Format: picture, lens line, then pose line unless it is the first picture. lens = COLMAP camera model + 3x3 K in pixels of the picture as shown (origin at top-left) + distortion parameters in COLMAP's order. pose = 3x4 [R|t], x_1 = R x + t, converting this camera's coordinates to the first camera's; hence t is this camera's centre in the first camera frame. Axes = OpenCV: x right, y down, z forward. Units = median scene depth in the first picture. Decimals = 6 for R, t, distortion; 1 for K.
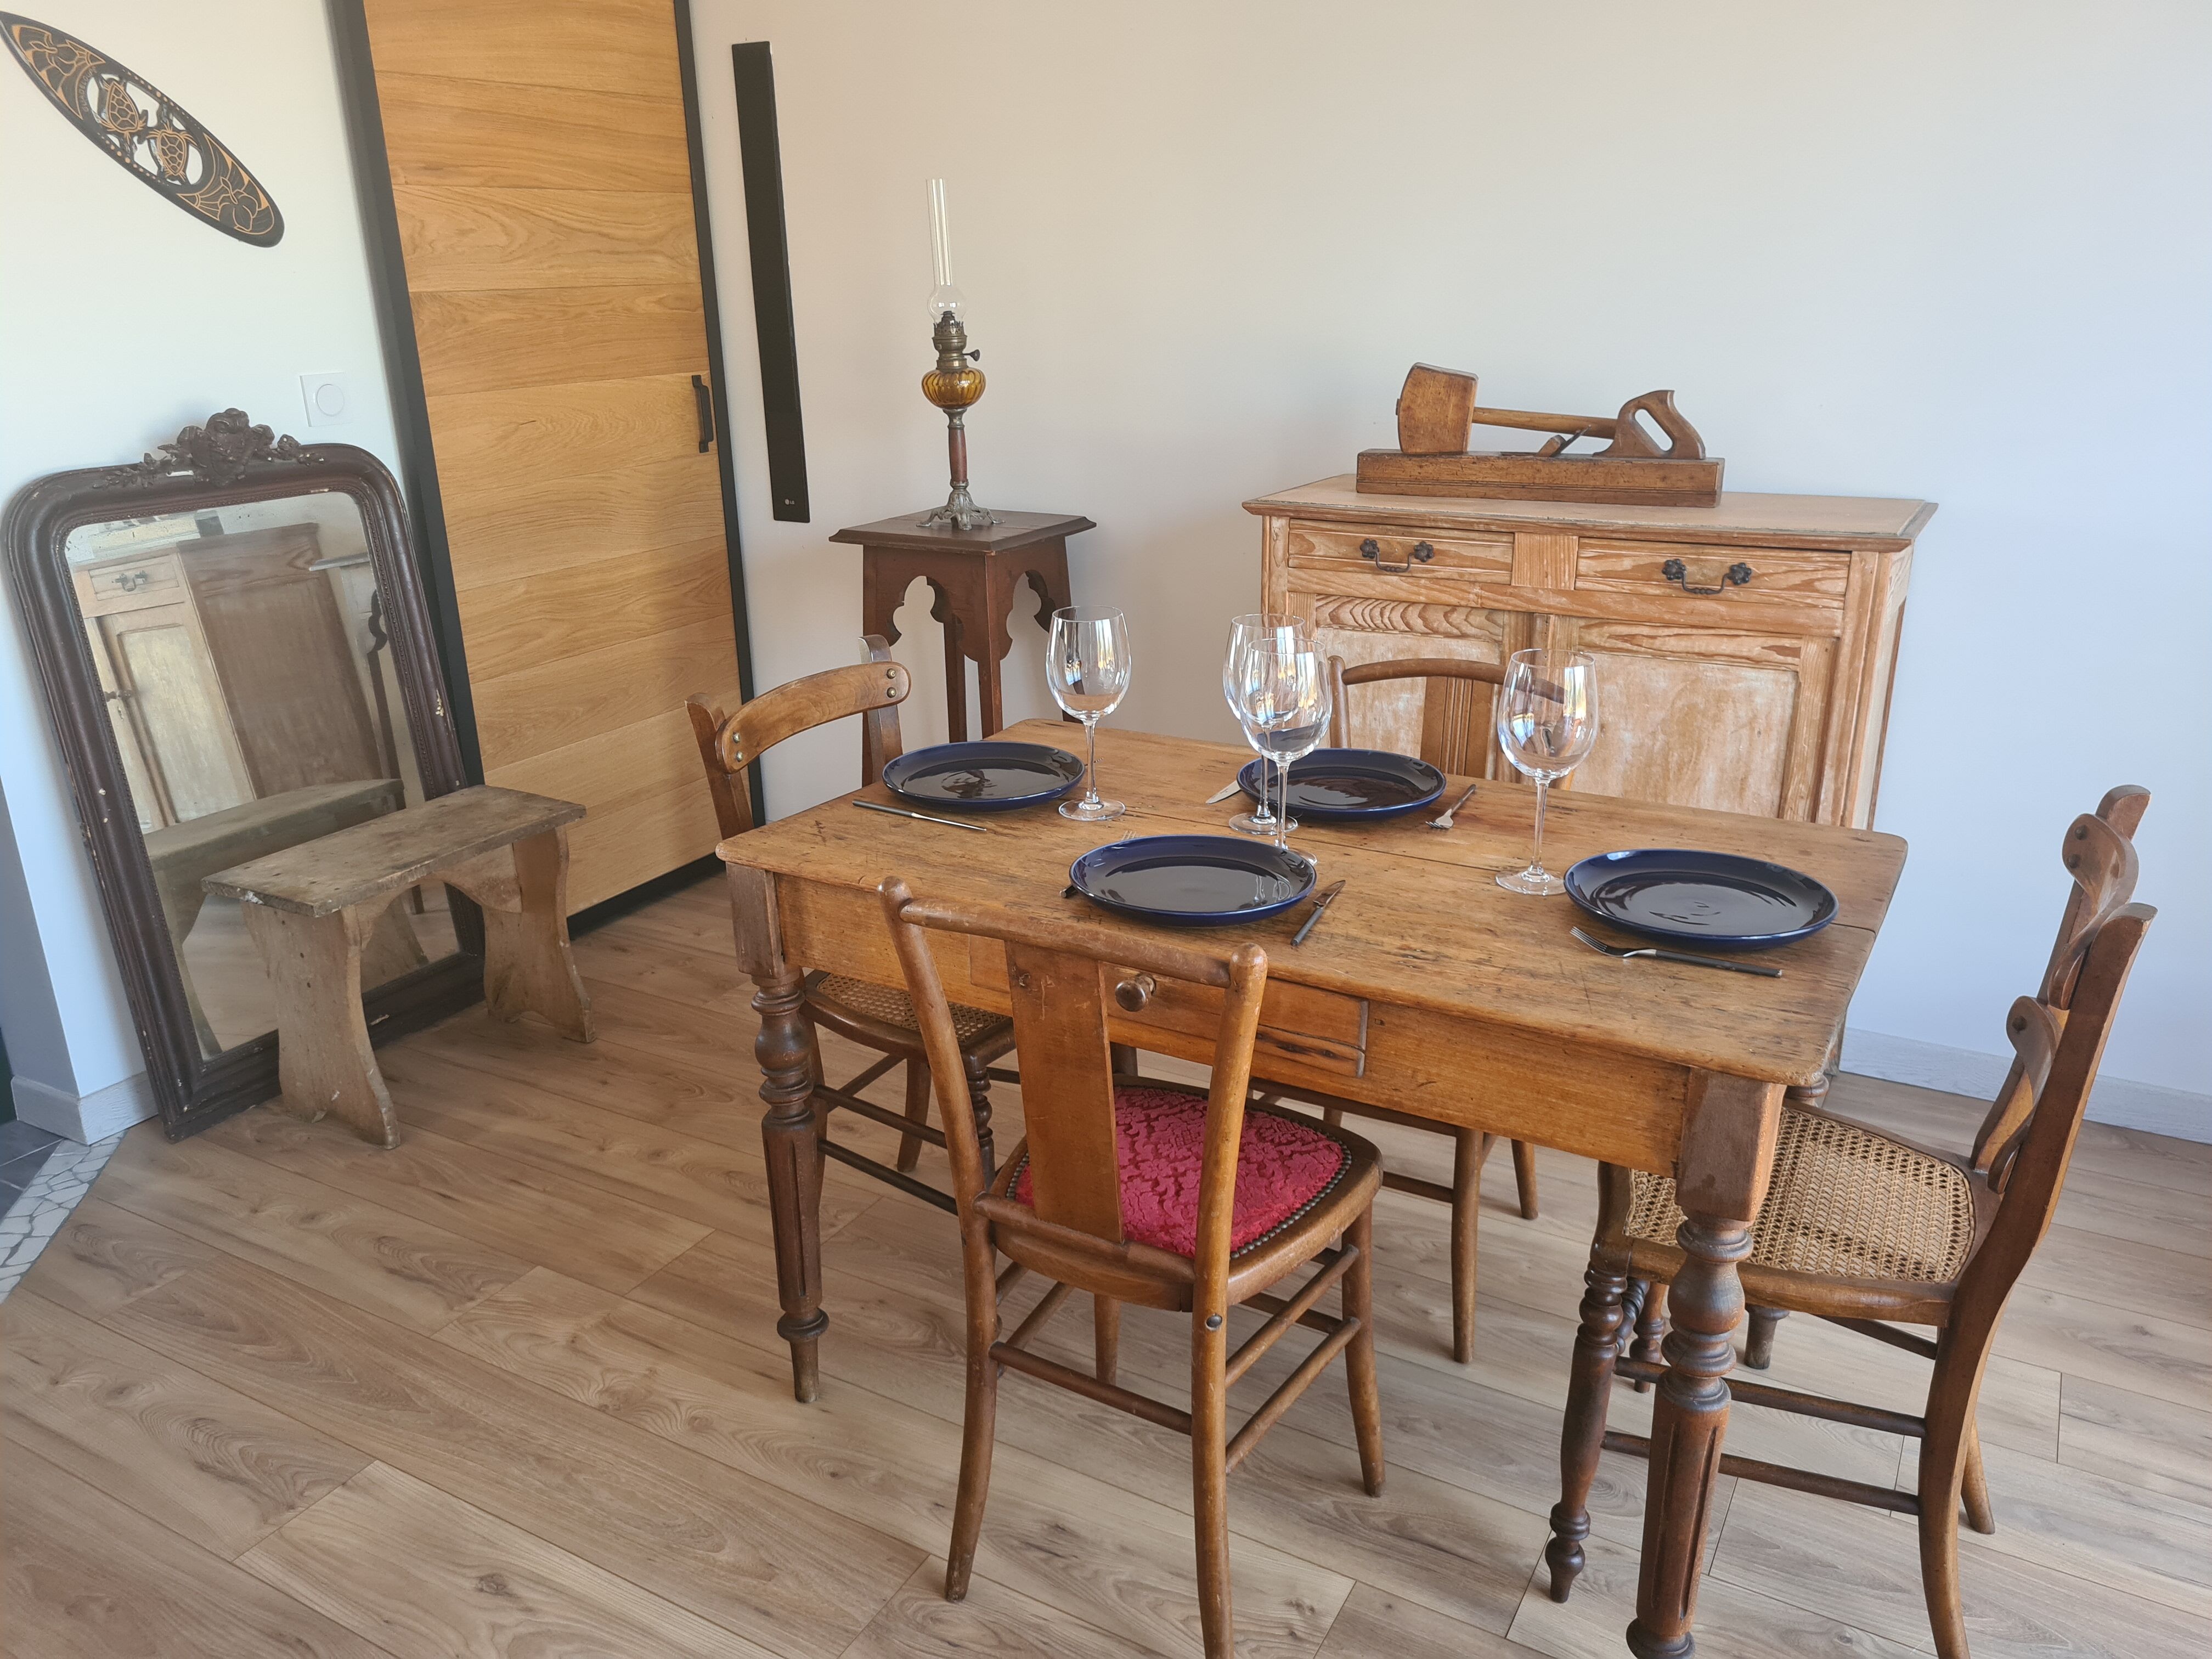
lens RADIAL K [[1661.6, 0, 1113.7], [0, 1661.6, 842.3], [0, 0, 1]] dist [0.050977, -0.021237]
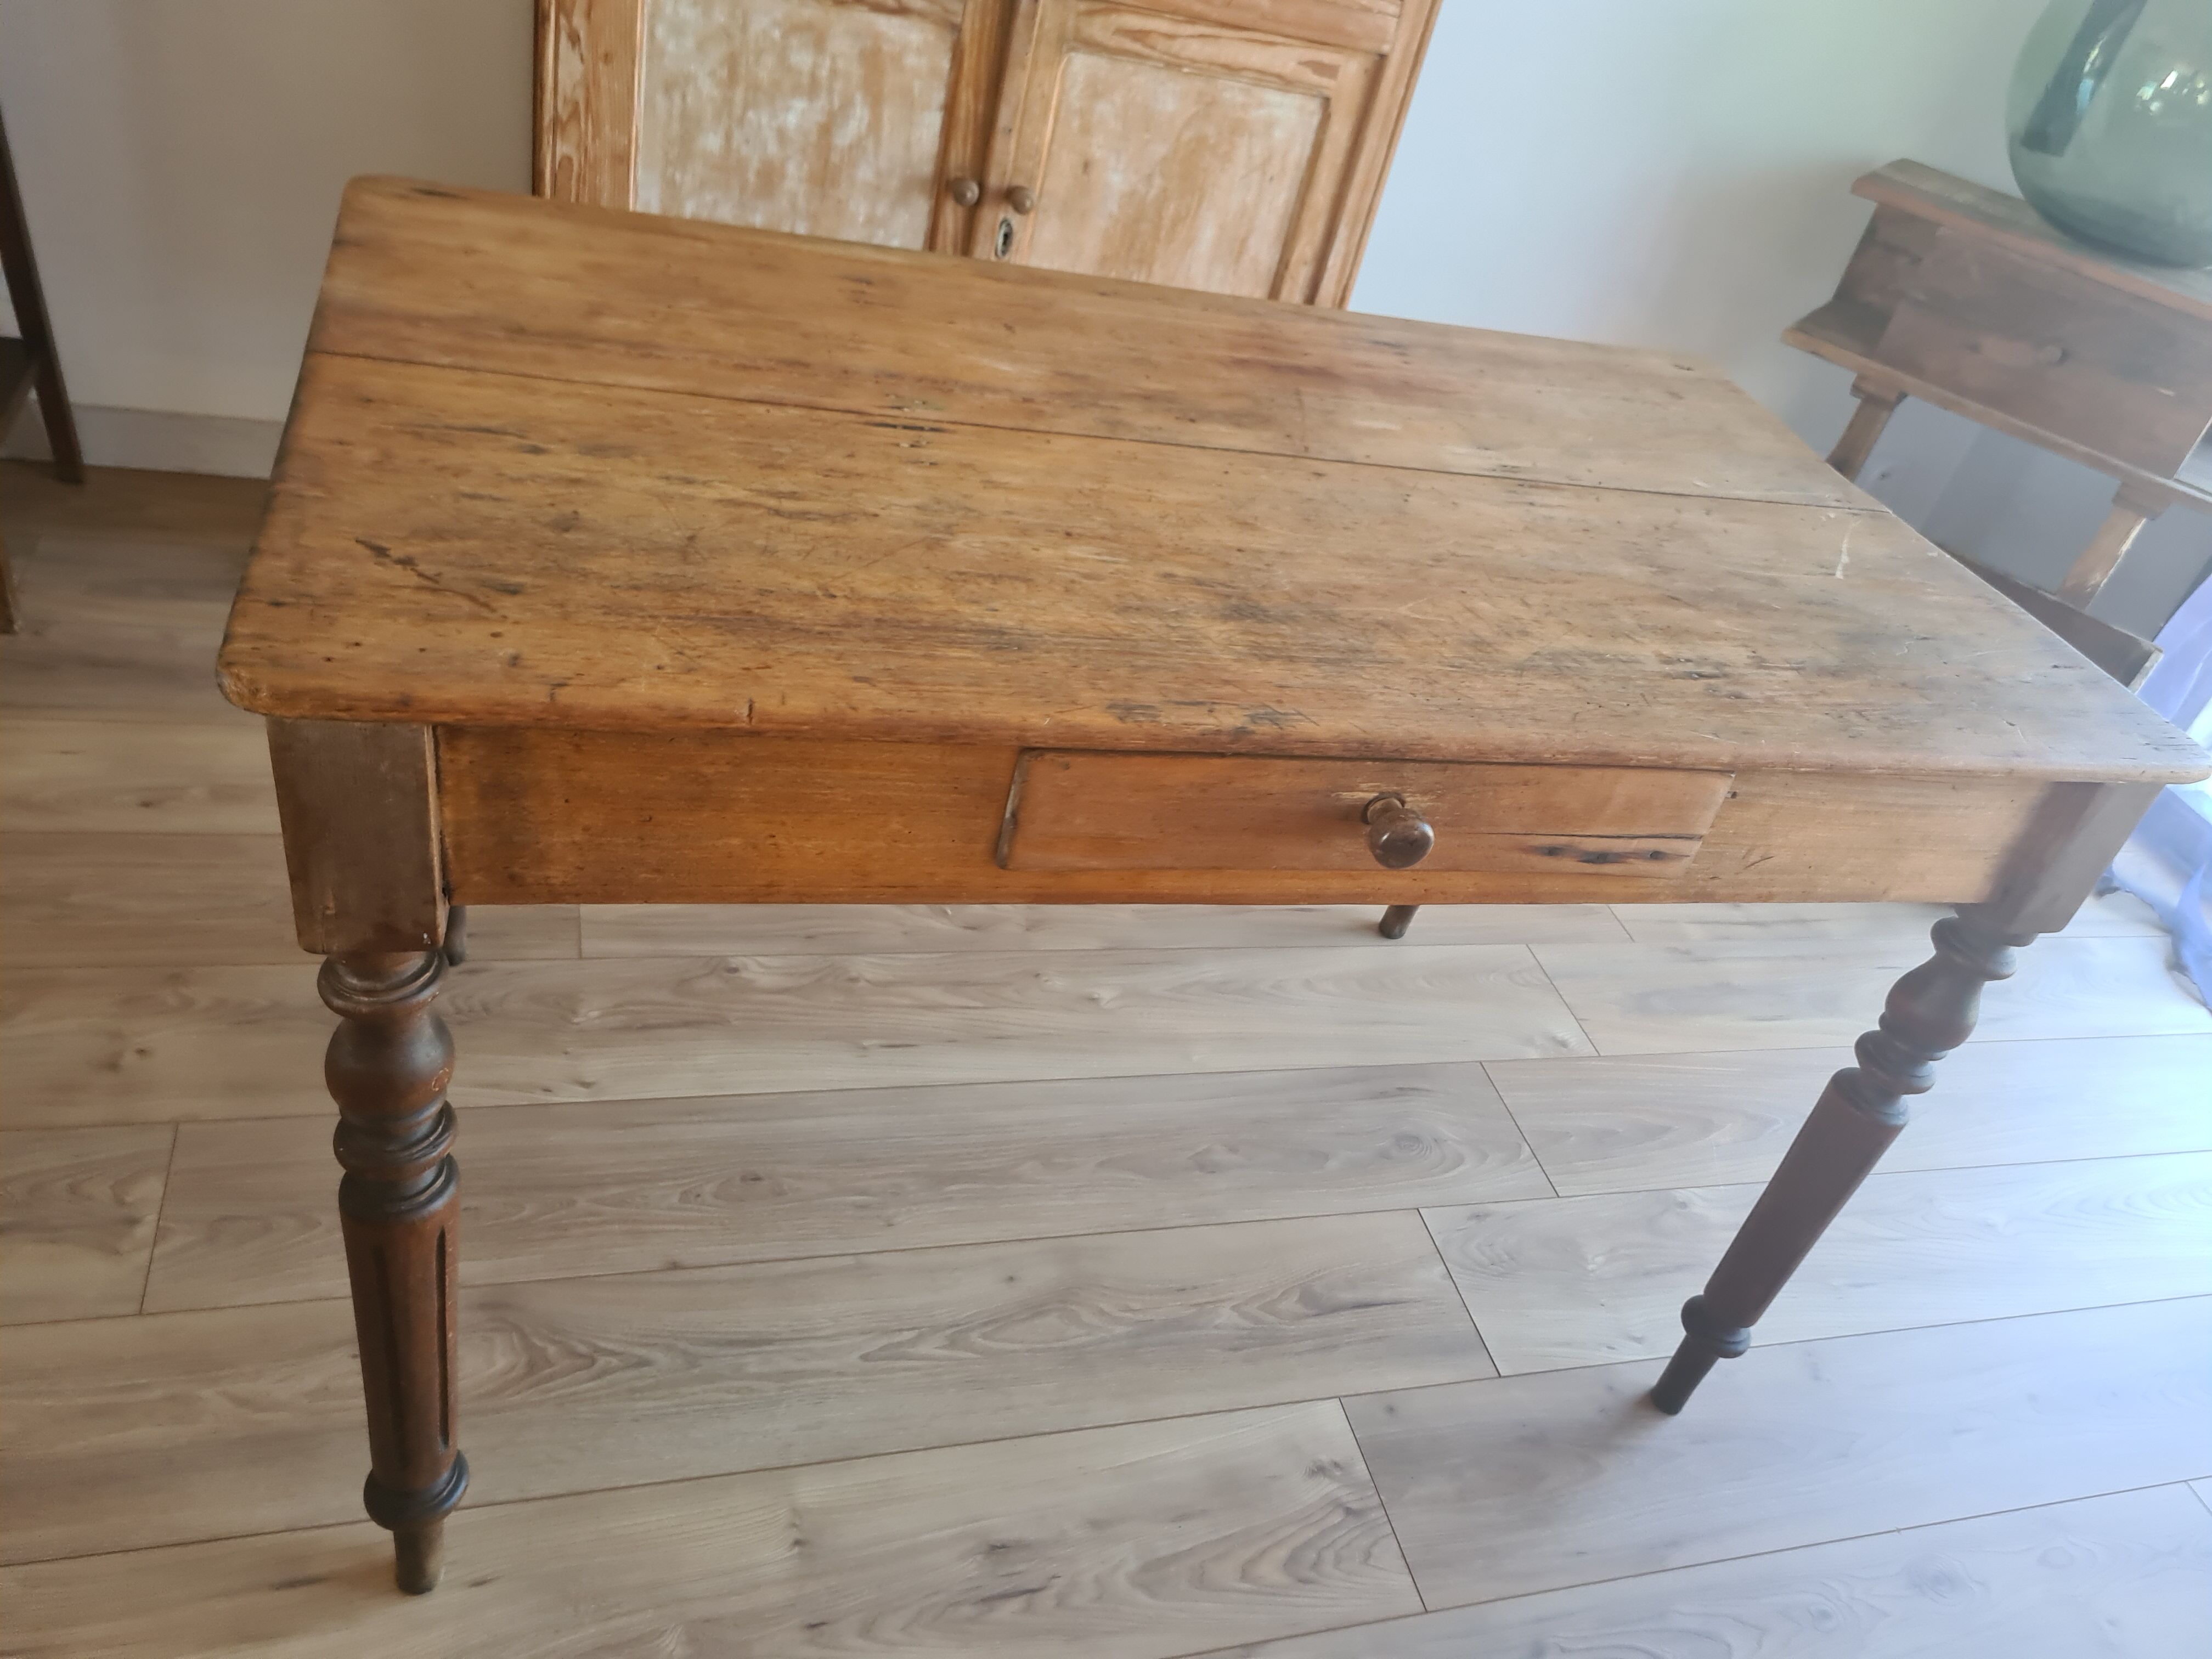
lens RADIAL K [[1669.6, 0, 1139.6], [0, 1669.6, 822.5], [0, 0, 1]] dist [0.050040, -0.038982]
pose [[0.675043, -0.282738, 0.681452, -0.271709], [0.006848, 0.926015, 0.377425, -0.080254], [-0.737747, -0.250111, 0.627036, 0.451381]]
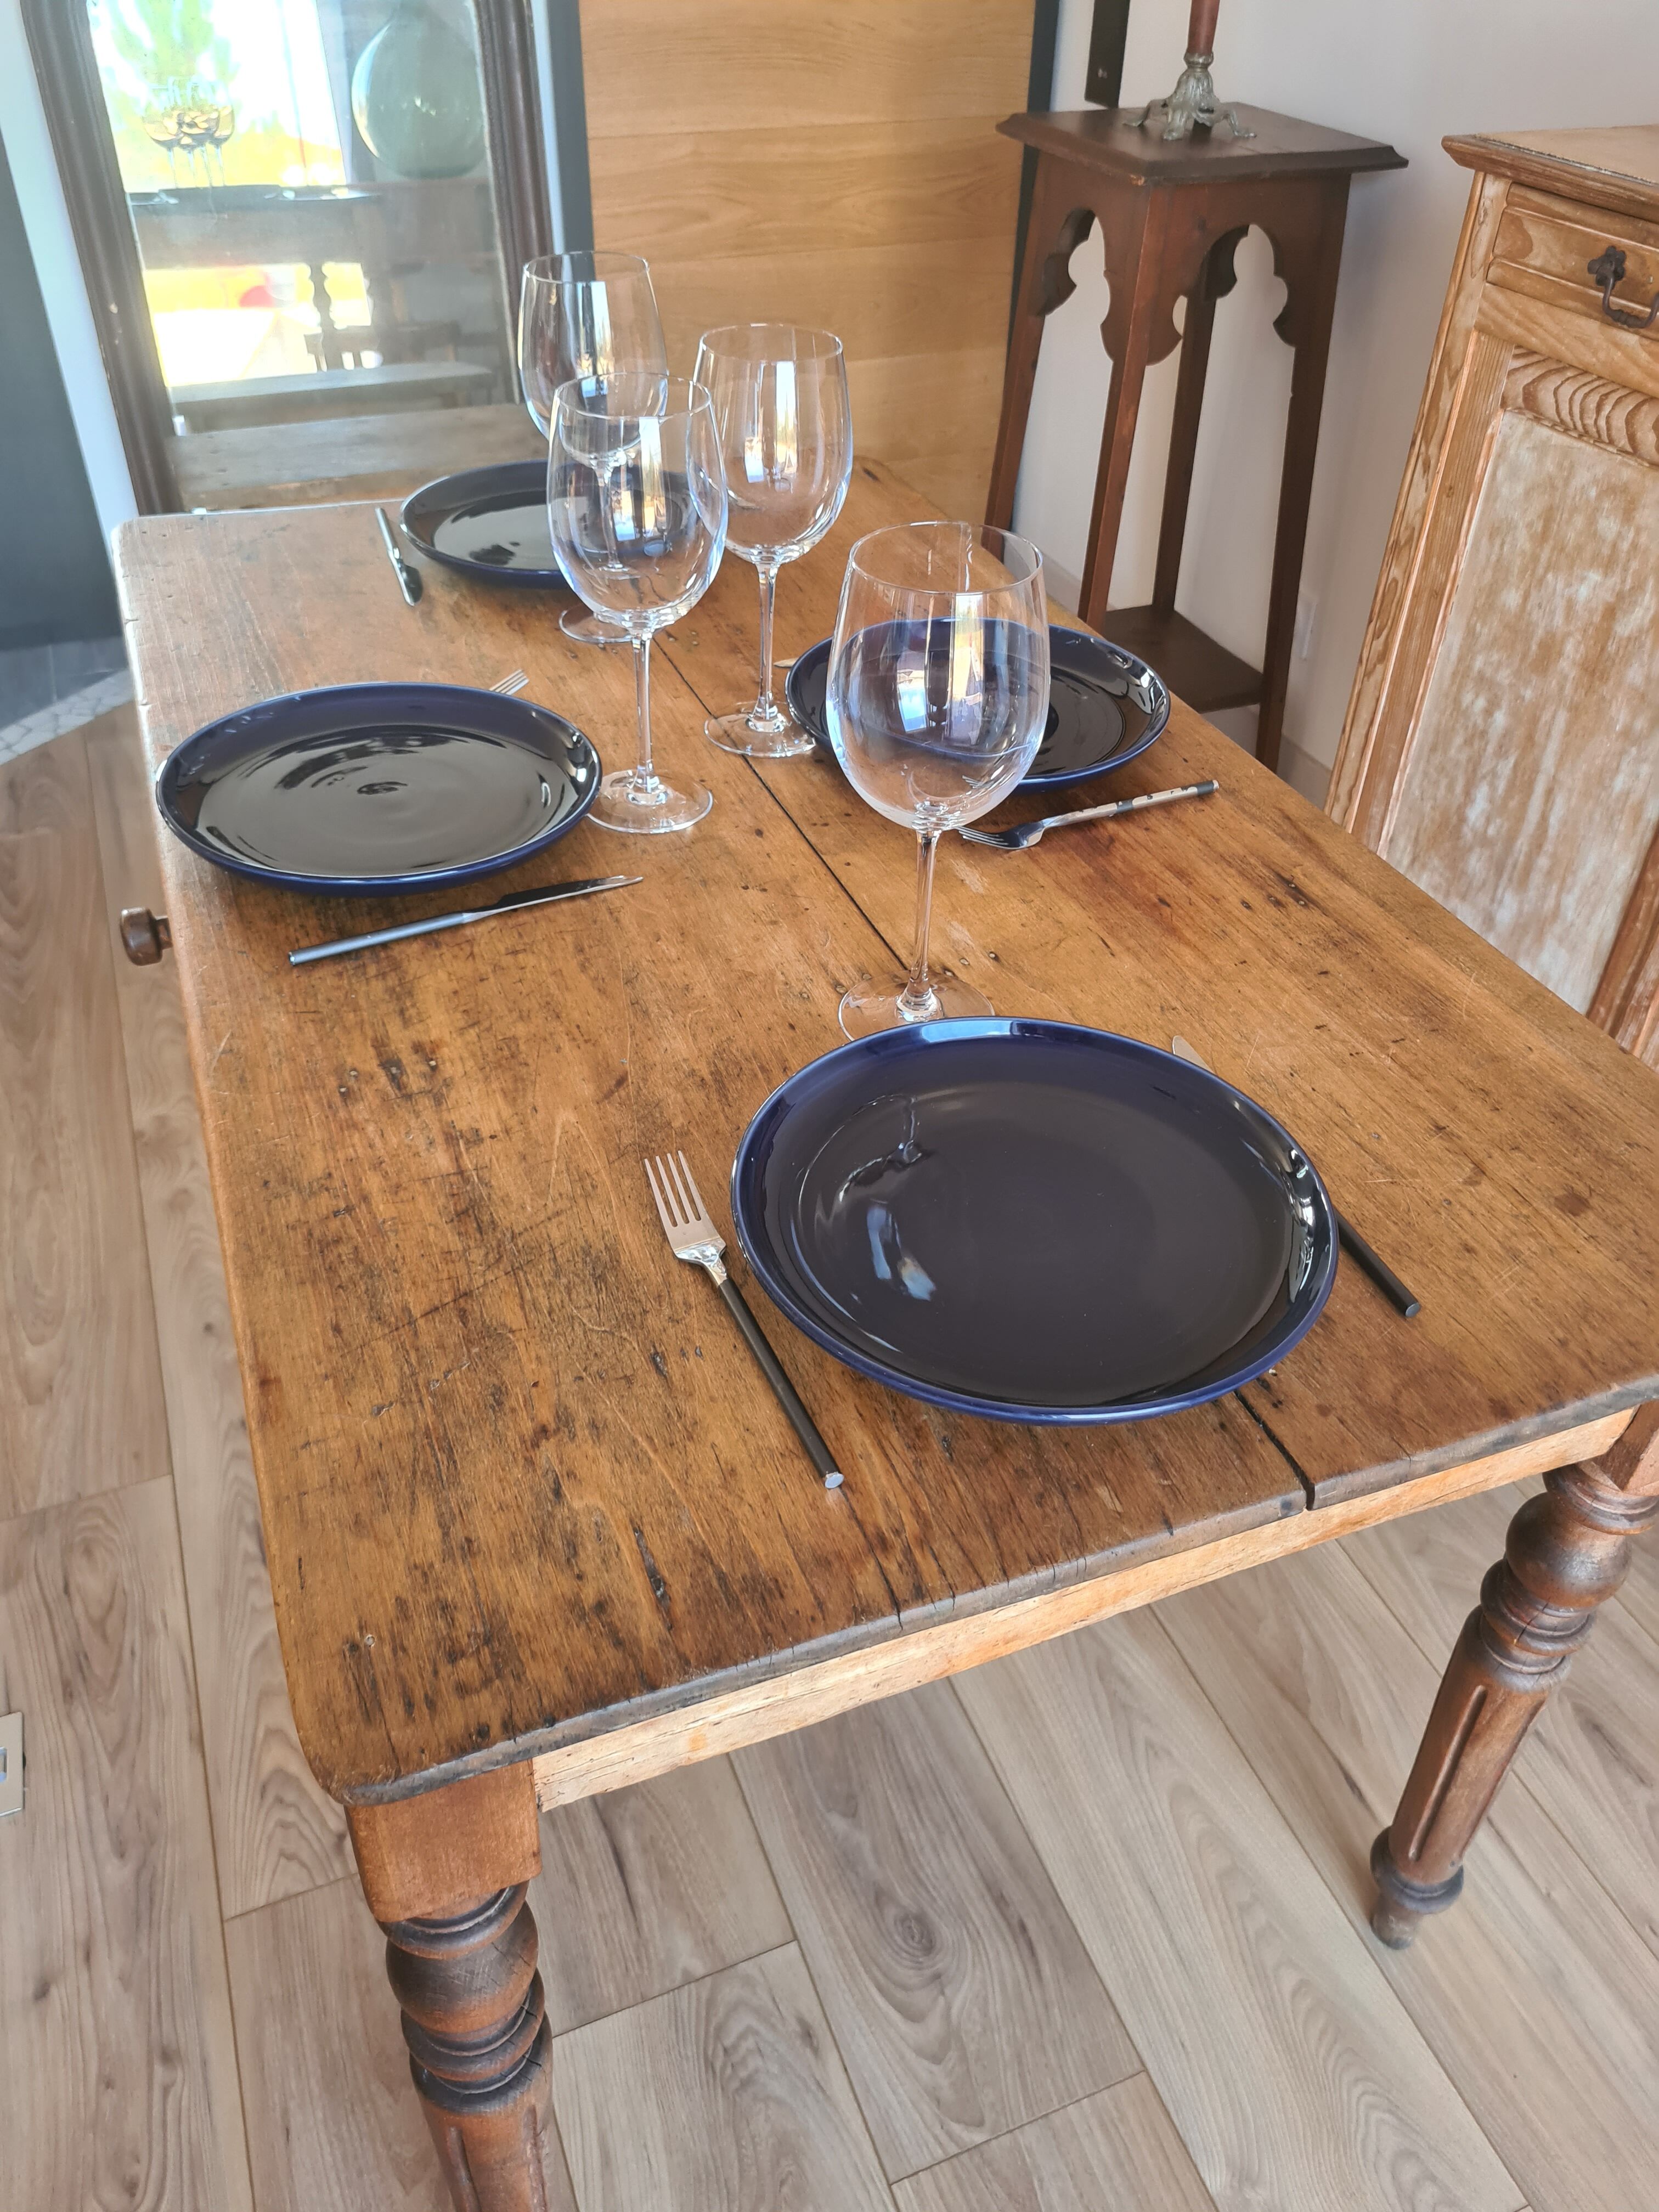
lens RADIAL K [[1681.8, 0, 816.1], [0, 1681.8, 1076.3], [0, 0, 1]] dist [0.047242, -0.037428]
pose [[0.777029, 0.406366, -0.480720, 0.327420], [-0.235536, 0.895920, 0.376630, -0.096256], [0.583737, -0.179426, 0.791870, 0.409722]]
